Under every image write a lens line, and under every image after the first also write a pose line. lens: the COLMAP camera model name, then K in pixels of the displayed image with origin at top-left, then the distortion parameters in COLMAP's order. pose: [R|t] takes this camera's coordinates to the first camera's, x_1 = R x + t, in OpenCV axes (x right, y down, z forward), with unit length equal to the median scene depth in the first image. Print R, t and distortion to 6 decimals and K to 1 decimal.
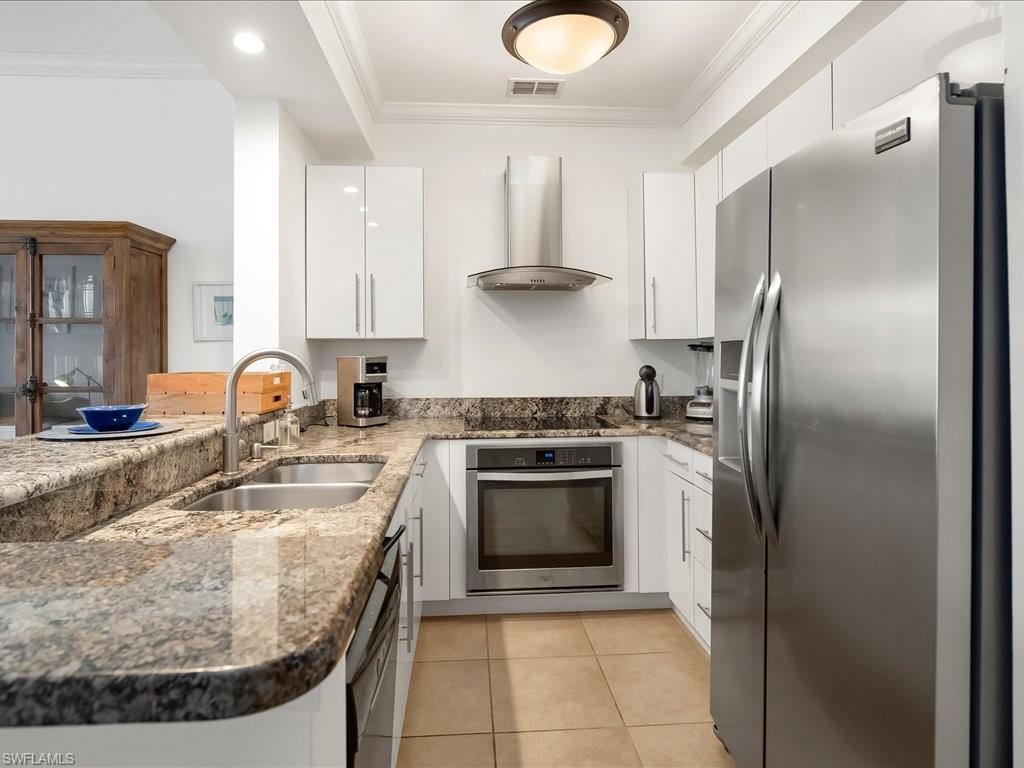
lens RADIAL K [[563.7, 0, 498.7], [0, 563.7, 347.9], [0, 0, 1]] dist [0.010365, -0.005296]
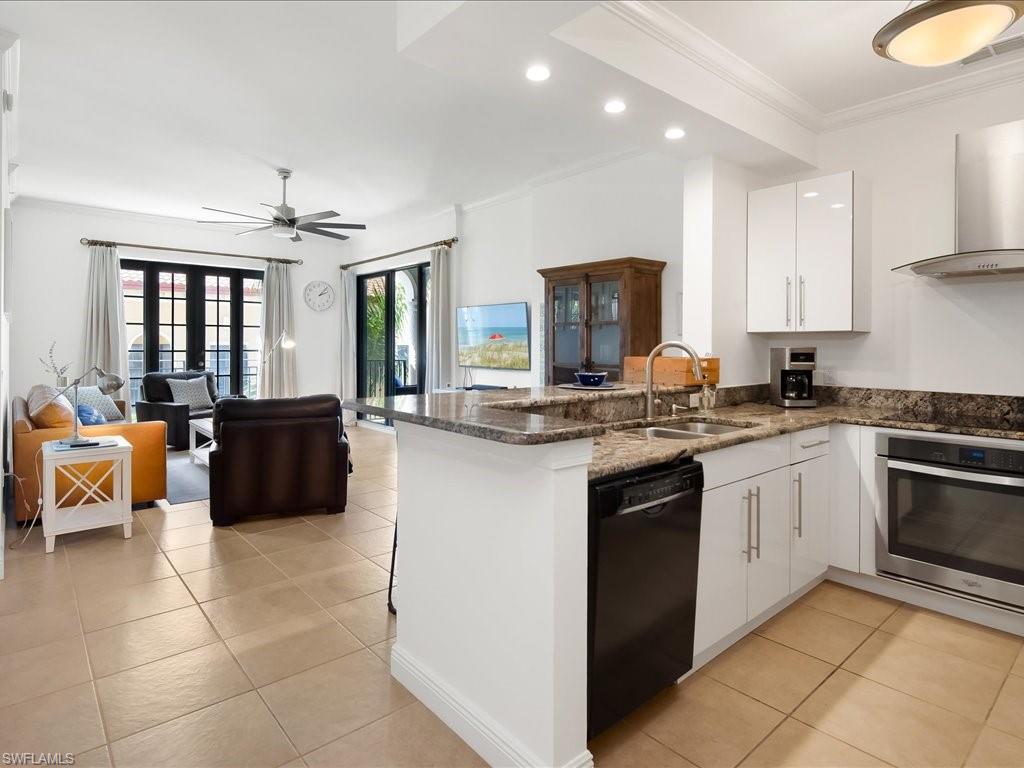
lens RADIAL K [[563.7, 0, 511.7], [0, 563.7, 352.1], [0, 0, 1]] dist [0.010365, -0.005296]
pose [[0.605136, 0.017396, -0.795932, 0.353144], [0.002843, 0.999708, 0.024011, -0.004447], [0.796117, -0.016792, 0.604909, -0.172137]]
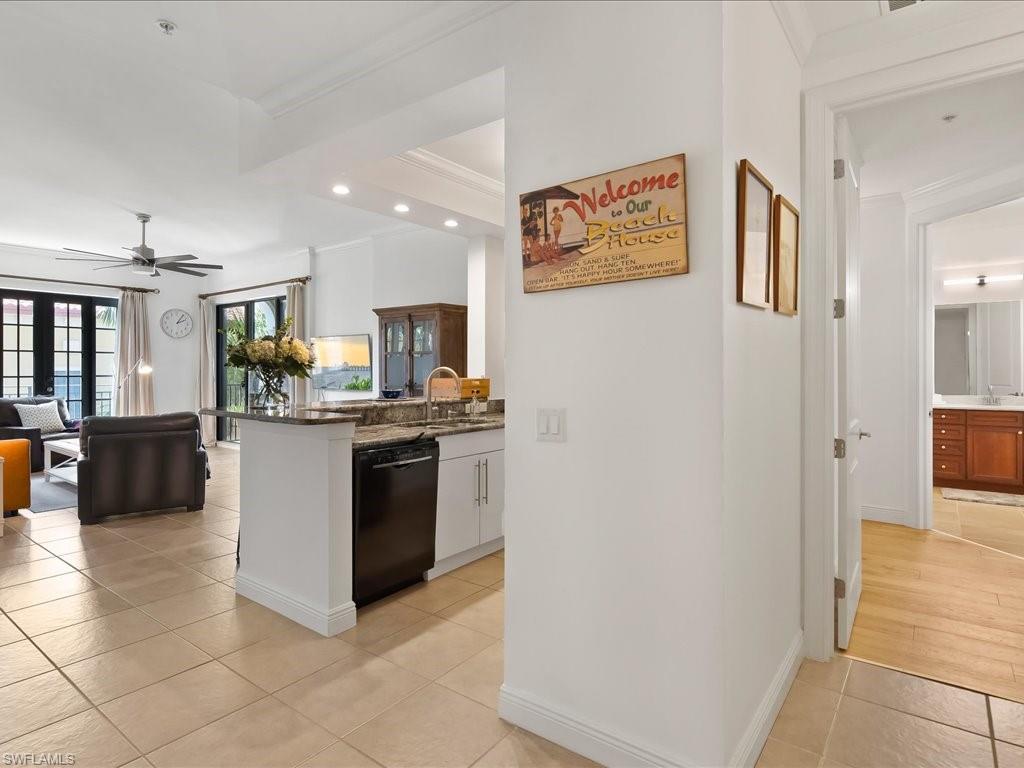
lens RADIAL K [[563.7, 0, 511.0], [0, 563.7, 373.1], [0, 0, 1]] dist [0.010365, -0.005296]
pose [[0.756513, 0.009819, -0.653905, 0.831648], [0.003935, 0.999801, 0.019565, -0.011809], [0.653967, -0.017375, 0.756323, -0.344864]]
